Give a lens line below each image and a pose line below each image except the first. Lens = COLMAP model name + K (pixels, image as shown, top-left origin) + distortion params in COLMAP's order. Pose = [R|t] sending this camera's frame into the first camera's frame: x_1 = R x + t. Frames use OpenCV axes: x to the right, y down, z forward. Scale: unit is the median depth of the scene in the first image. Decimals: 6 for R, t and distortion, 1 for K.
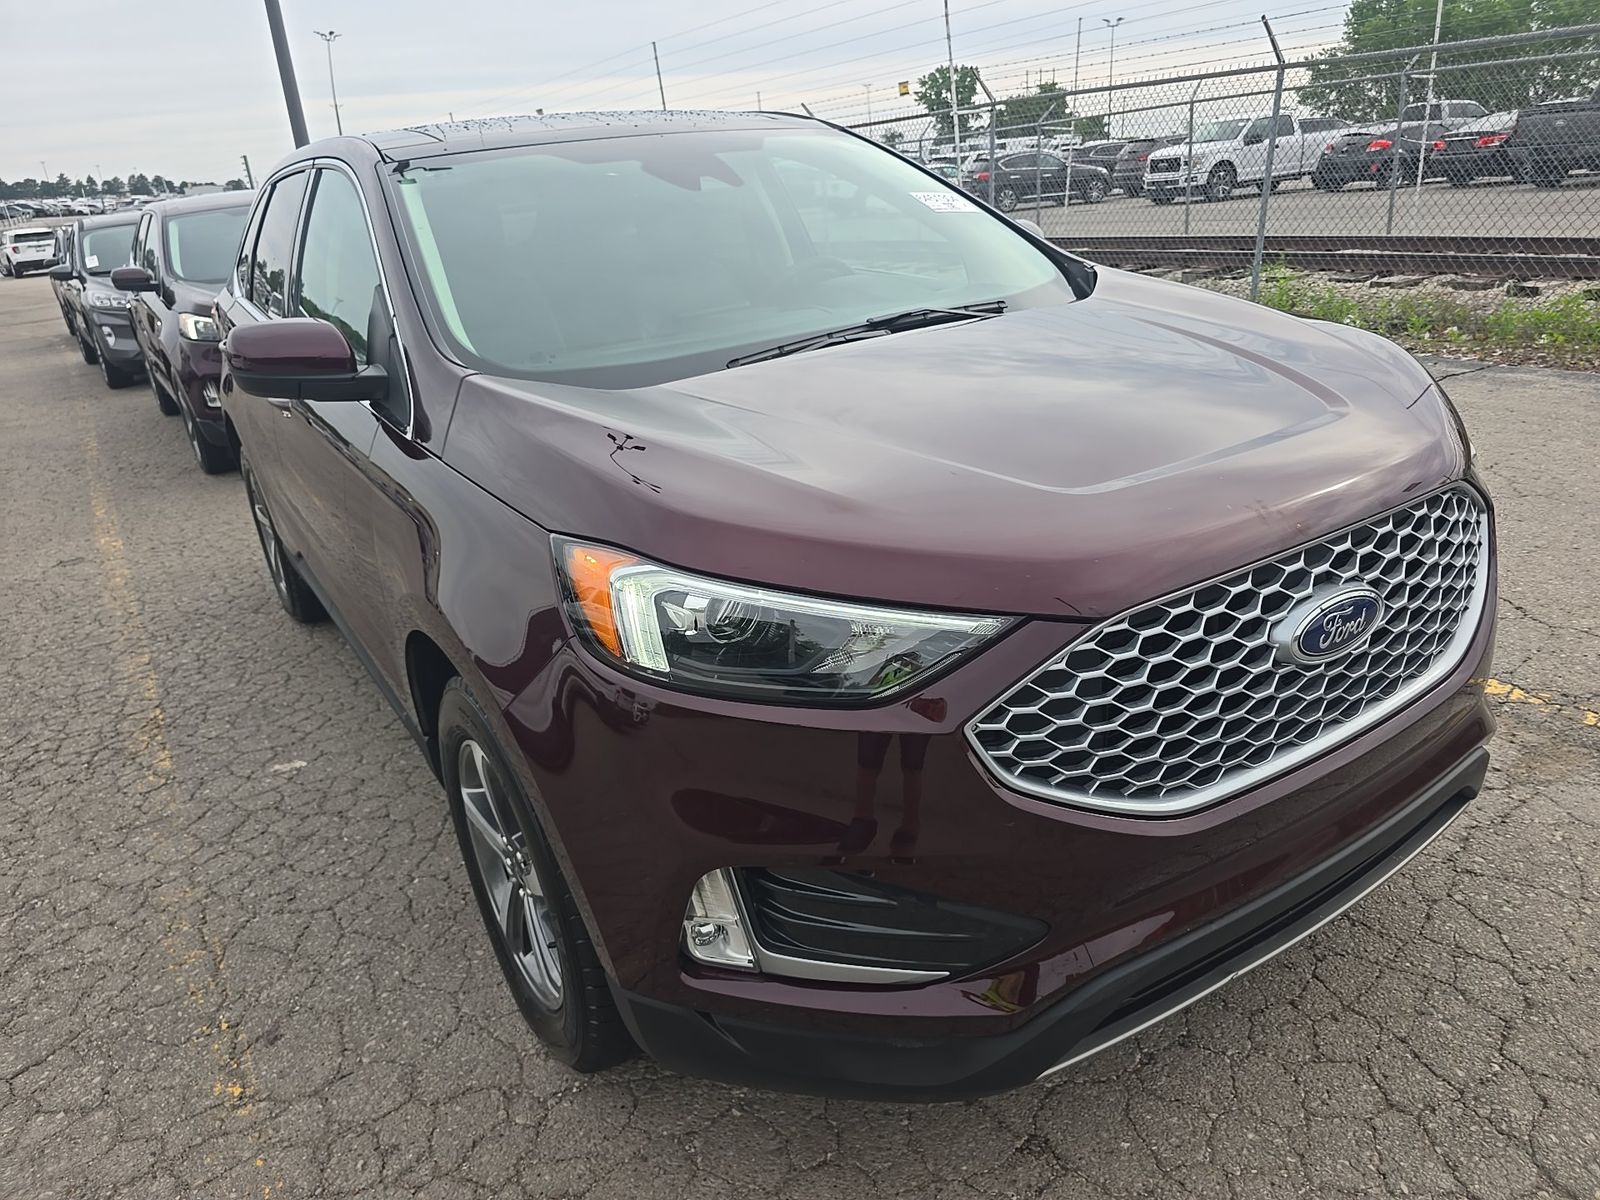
lens RADIAL K [[1068.8, 0, 804.8], [0, 1068.8, 598.0], [0, 0, 1]] dist [0.072644, -0.072531]
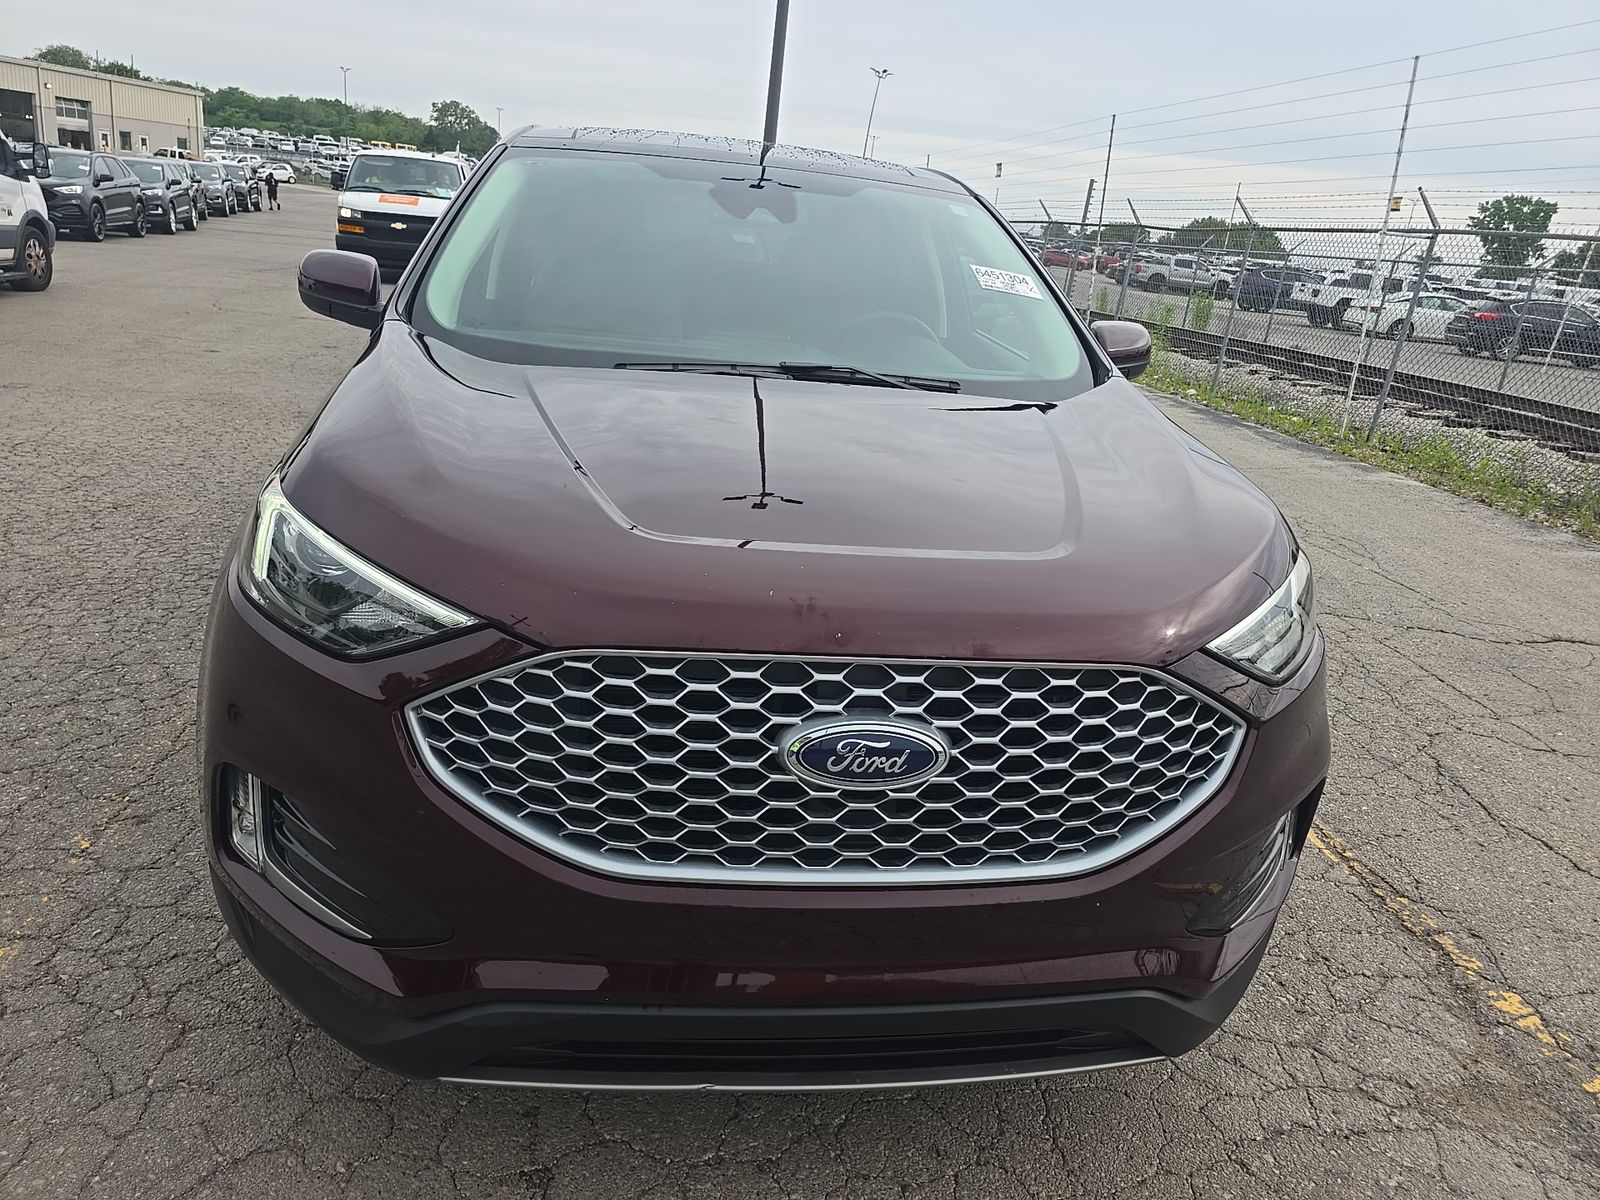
lens RADIAL K [[1068.8, 0, 804.8], [0, 1068.8, 598.0], [0, 0, 1]] dist [0.072644, -0.072531]
pose [[0.896294, 0.296612, -0.329664, 0.518816], [-0.311678, 0.950158, 0.007503, -0.068322], [0.315458, 0.096024, 0.944069, 0.082336]]
